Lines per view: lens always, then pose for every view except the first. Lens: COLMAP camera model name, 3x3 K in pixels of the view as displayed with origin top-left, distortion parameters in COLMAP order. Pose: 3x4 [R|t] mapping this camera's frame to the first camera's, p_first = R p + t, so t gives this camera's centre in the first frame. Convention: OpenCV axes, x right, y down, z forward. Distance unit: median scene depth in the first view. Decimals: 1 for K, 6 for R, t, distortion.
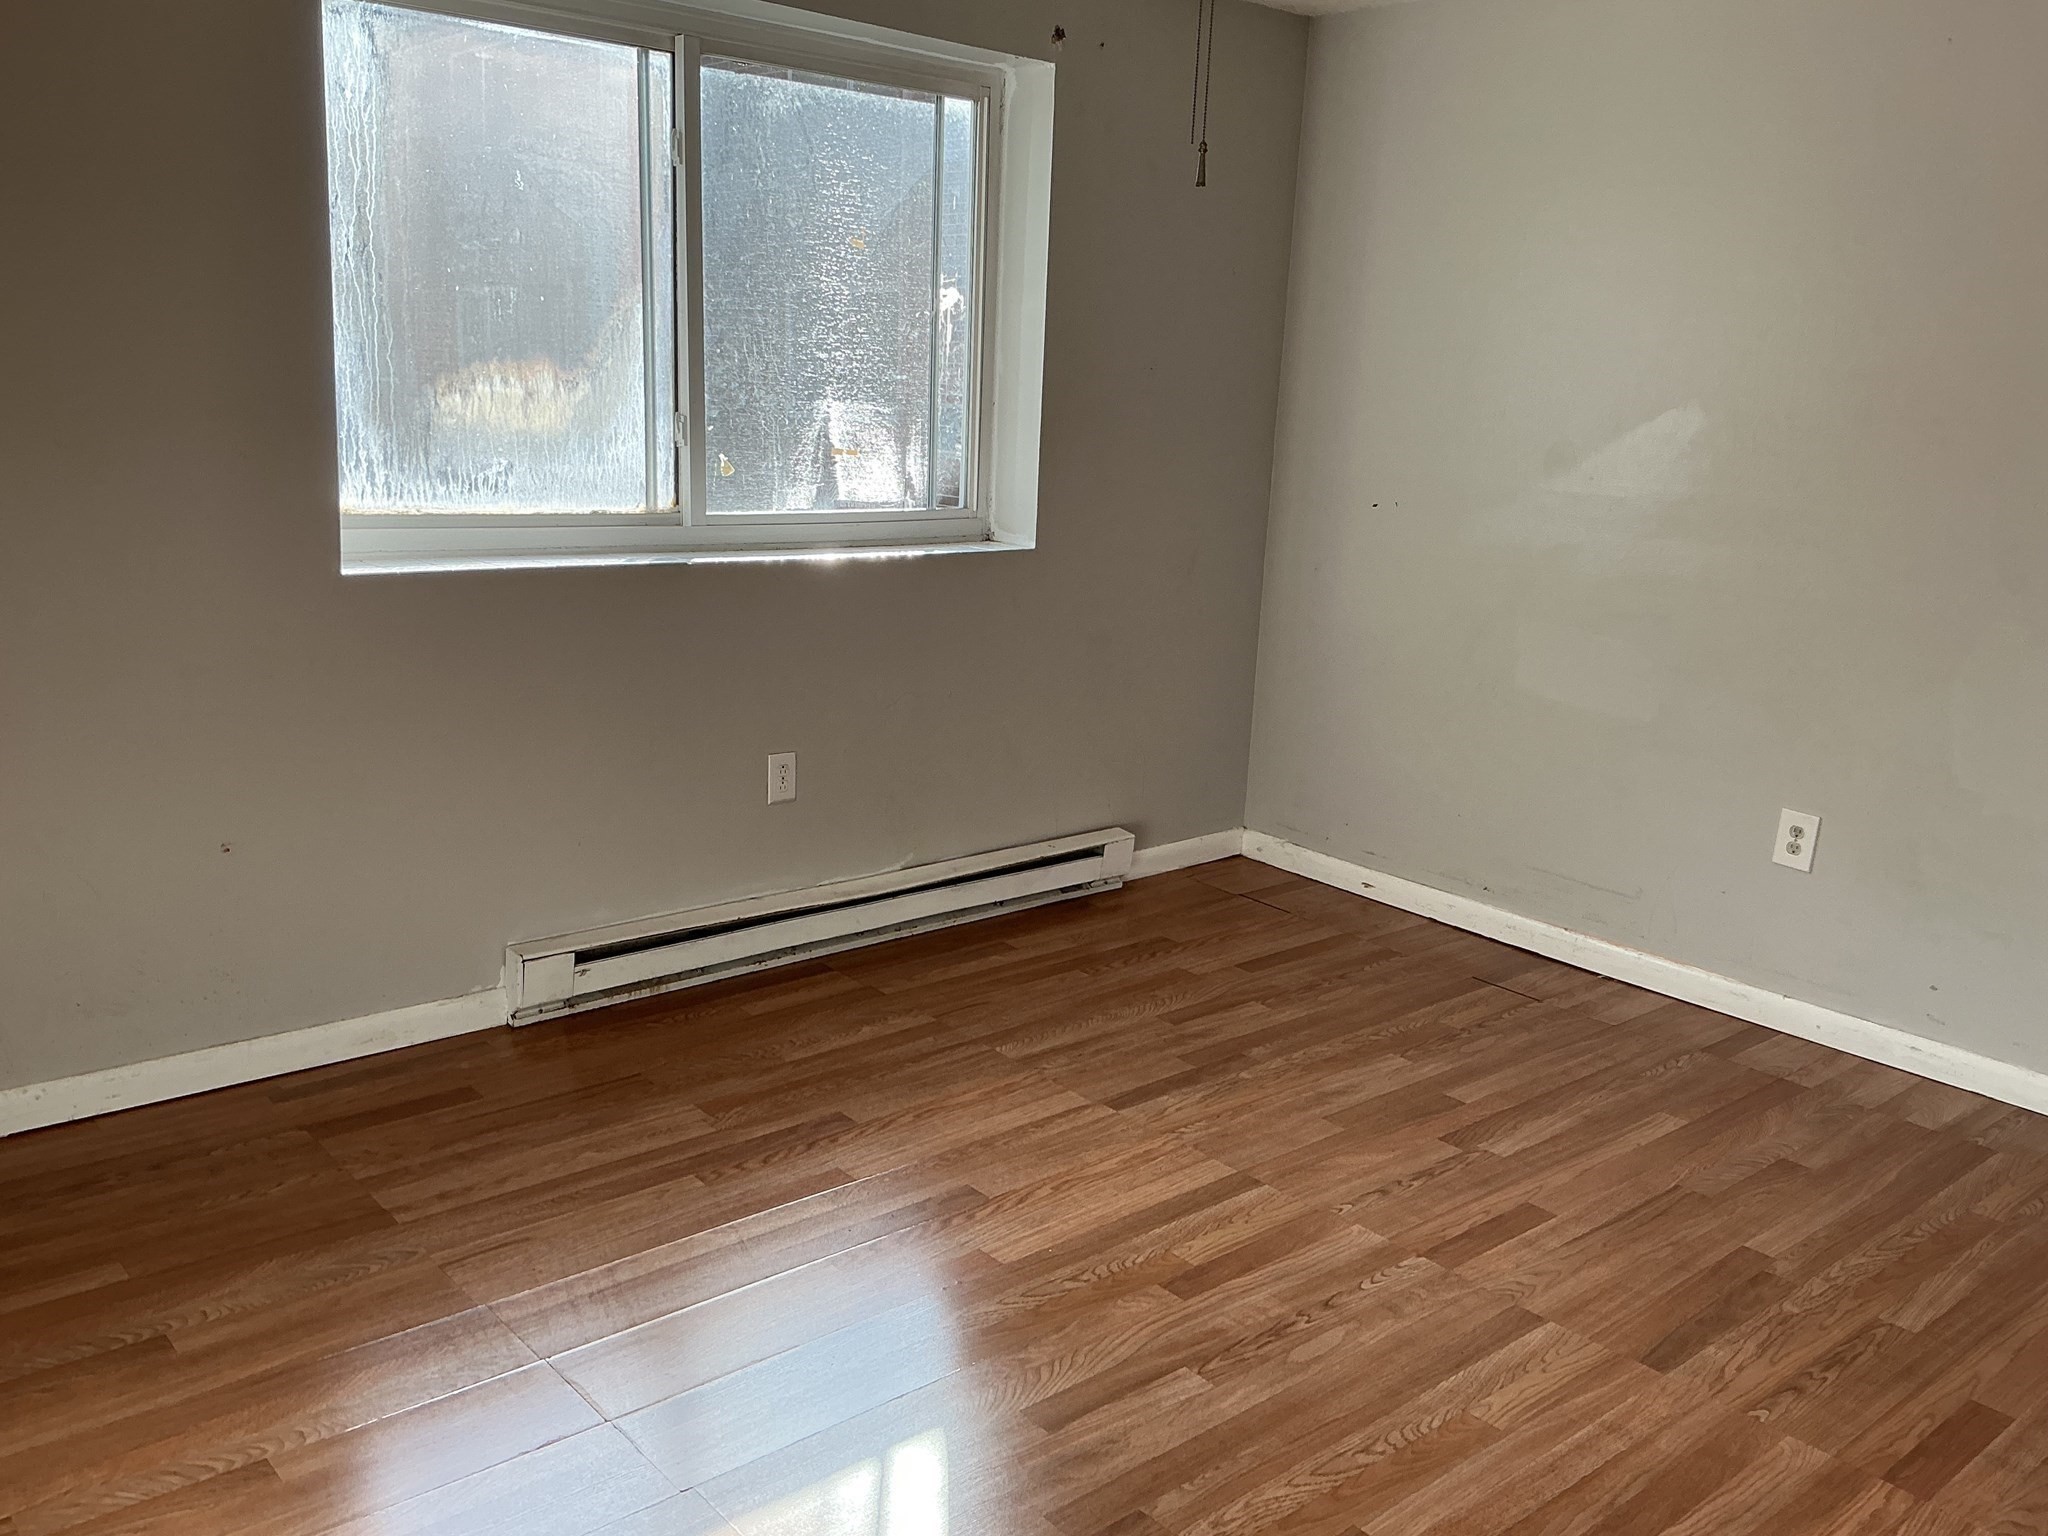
lens RADIAL K [[1739.0, 0, 1021.3], [0, 1739.0, 776.5], [0, 0, 1]] dist [0.179225, -0.320750]
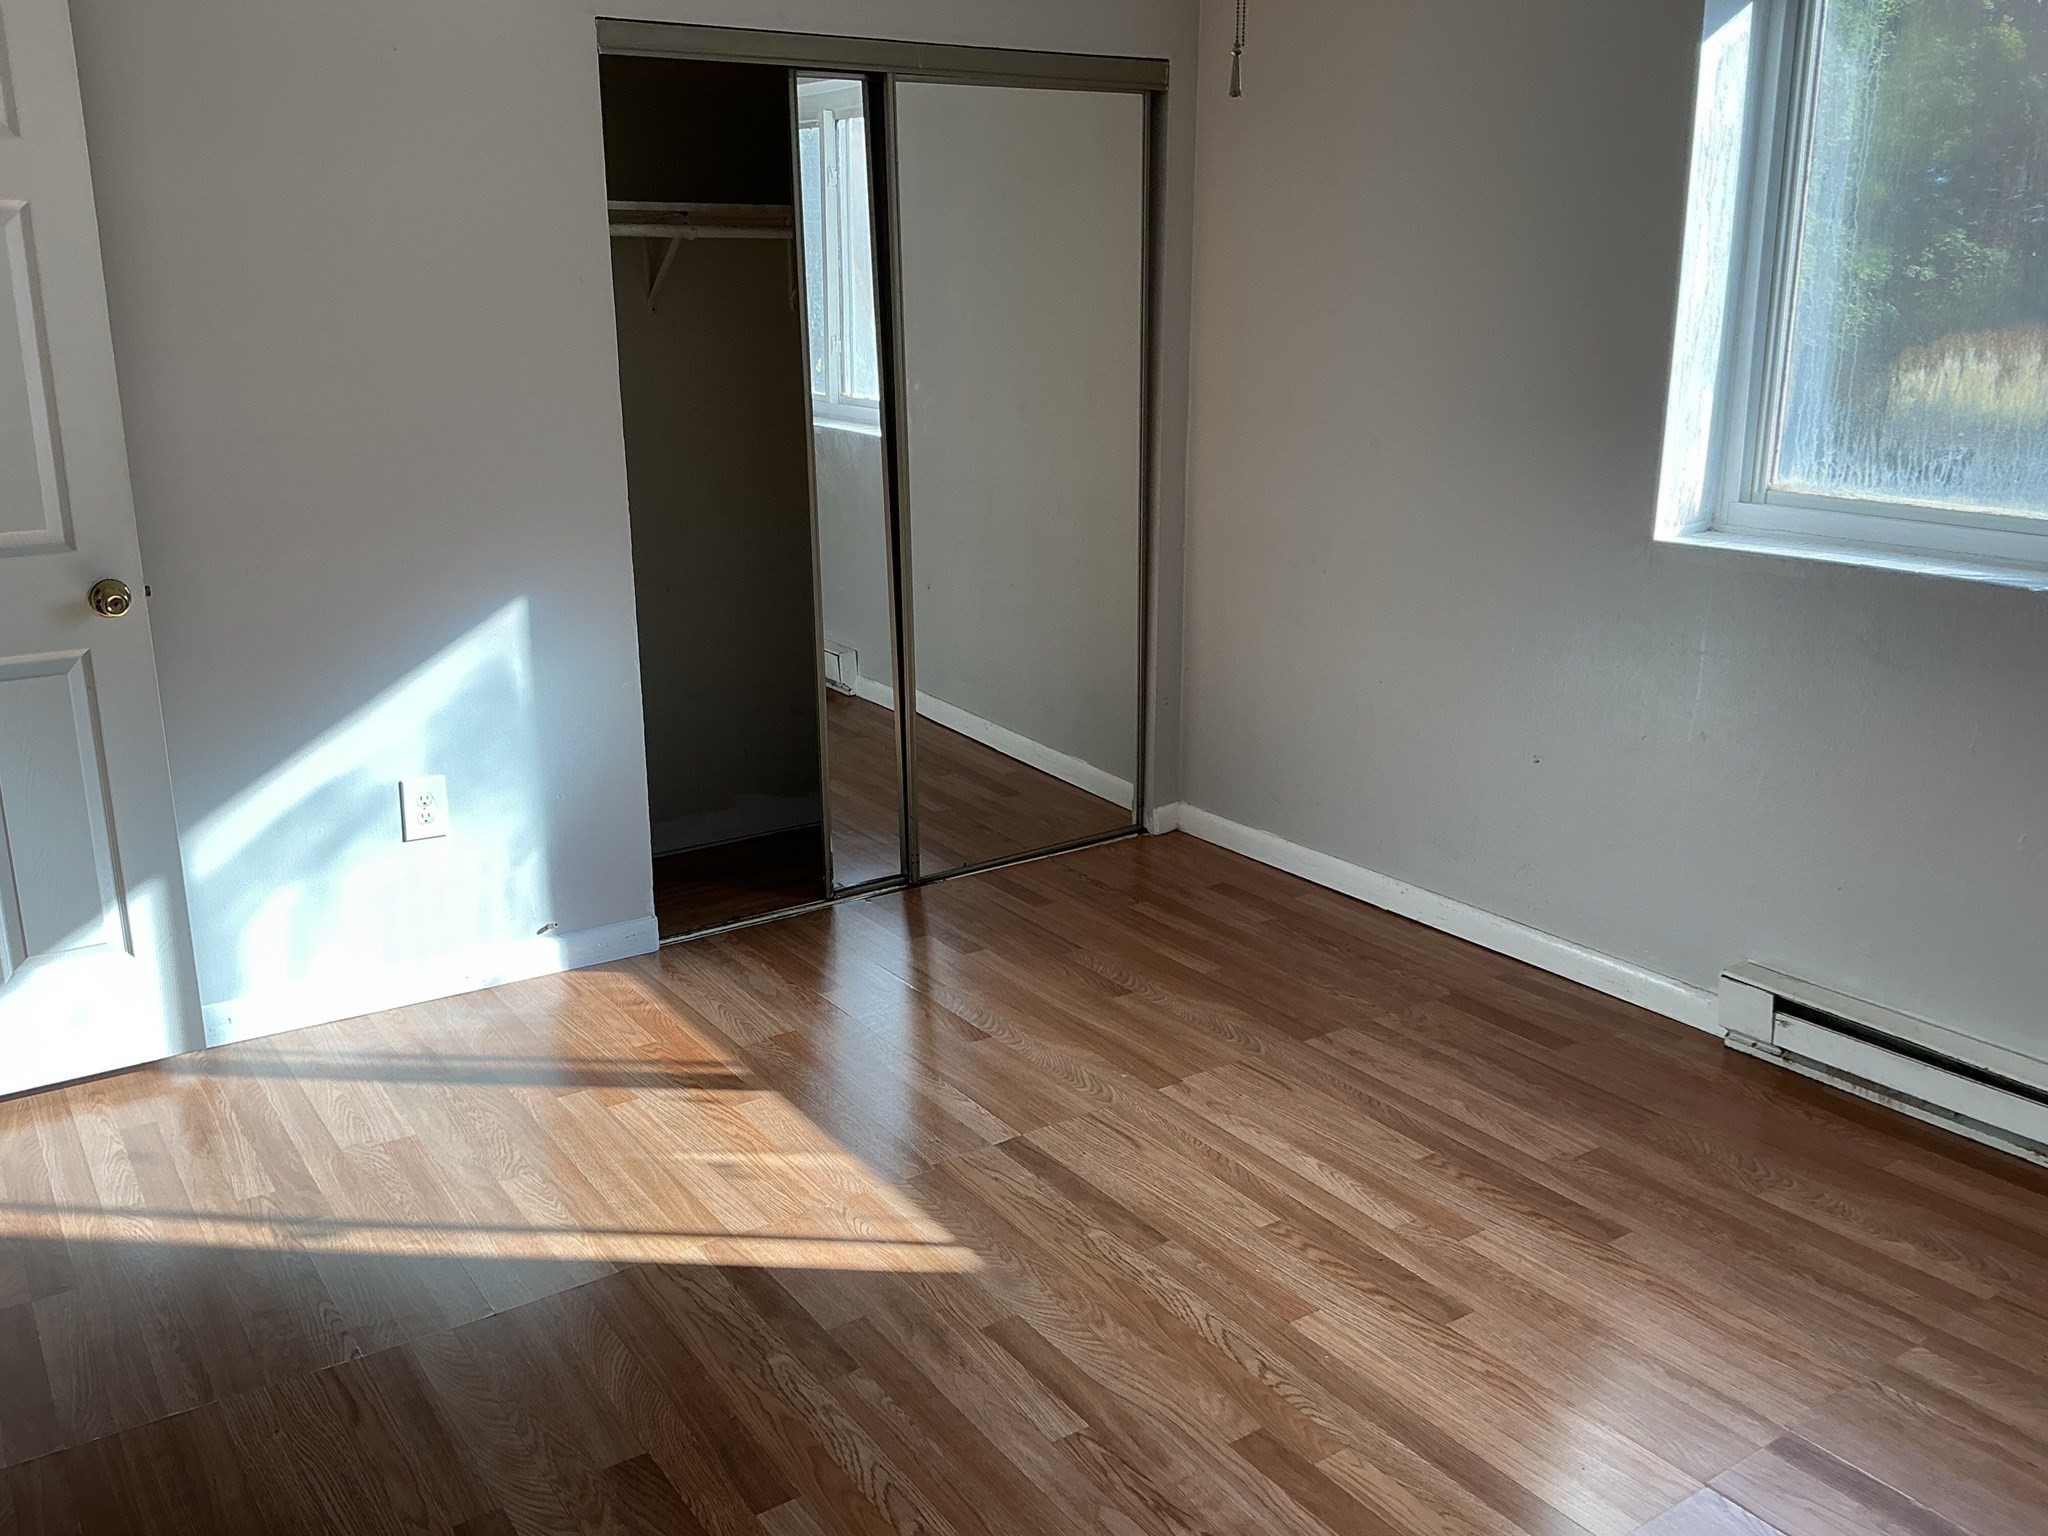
lens RADIAL K [[1739.0, 0, 1021.3], [0, 1739.0, 776.5], [0, 0, 1]] dist [0.179225, -0.320750]
pose [[-0.122459, 0.222250, -0.967269, 0.694990], [-0.225711, 0.942829, 0.245210, -0.151432], [0.966467, 0.248352, -0.065293, 0.723617]]
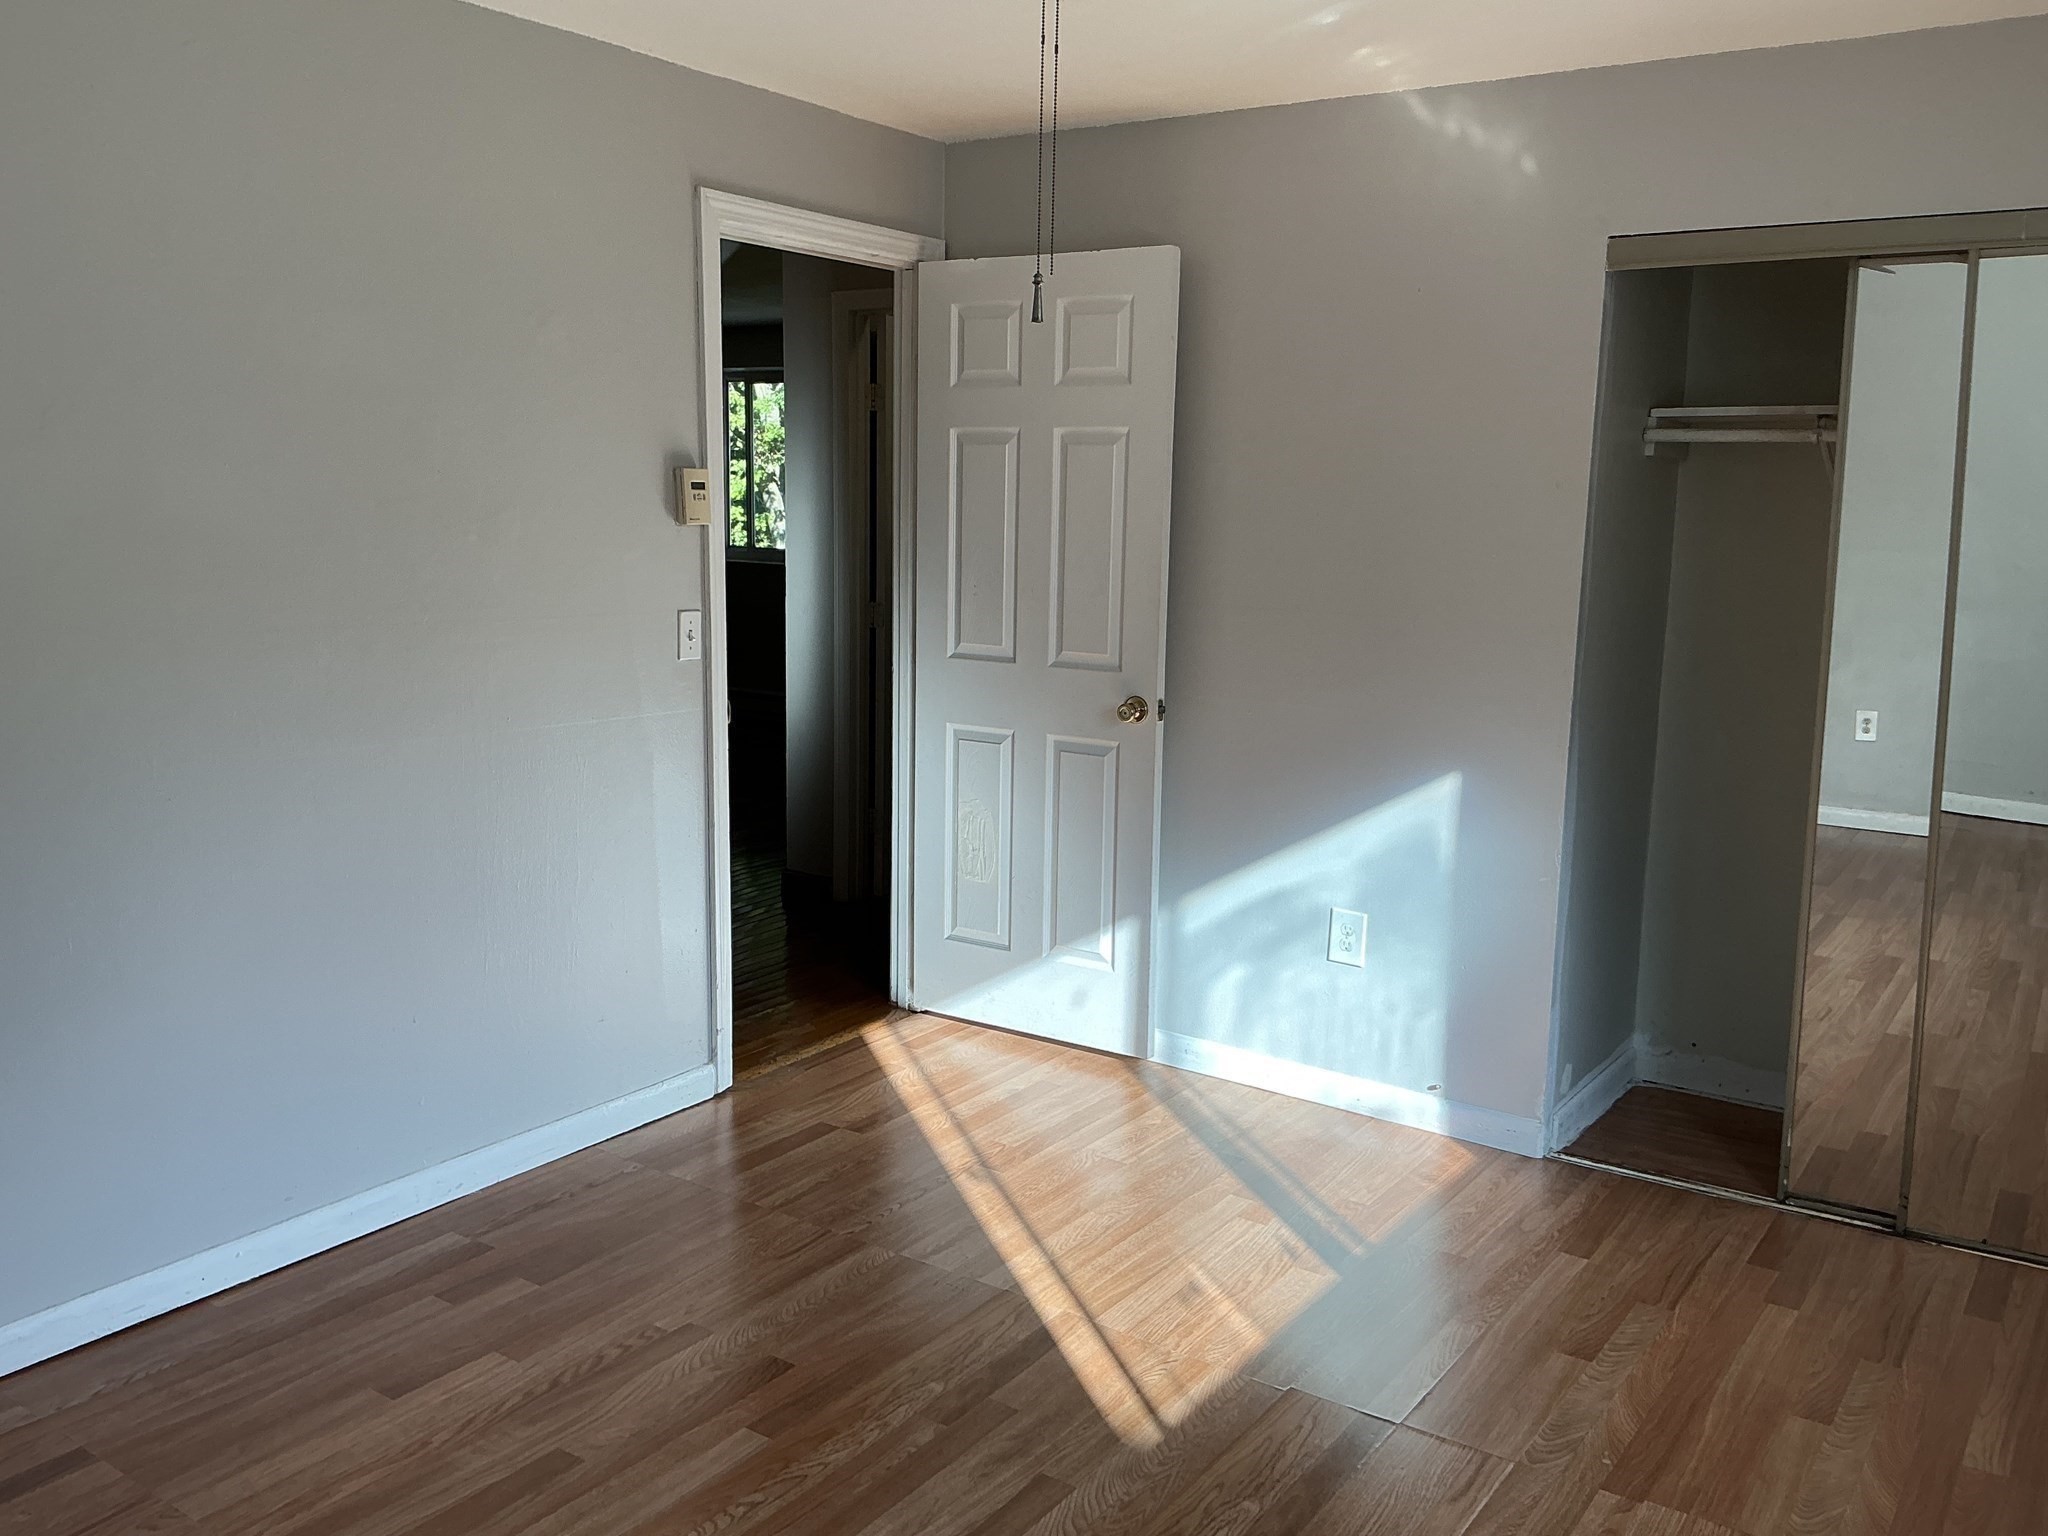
lens RADIAL K [[1739.0, 0, 1021.3], [0, 1739.0, 776.5], [0, 0, 1]] dist [0.179225, -0.320750]
pose [[-0.966822, -0.021167, -0.254573, 0.228830], [-0.118082, 0.920732, 0.371899, -0.315951], [0.226522, 0.389620, -0.892684, 1.301573]]
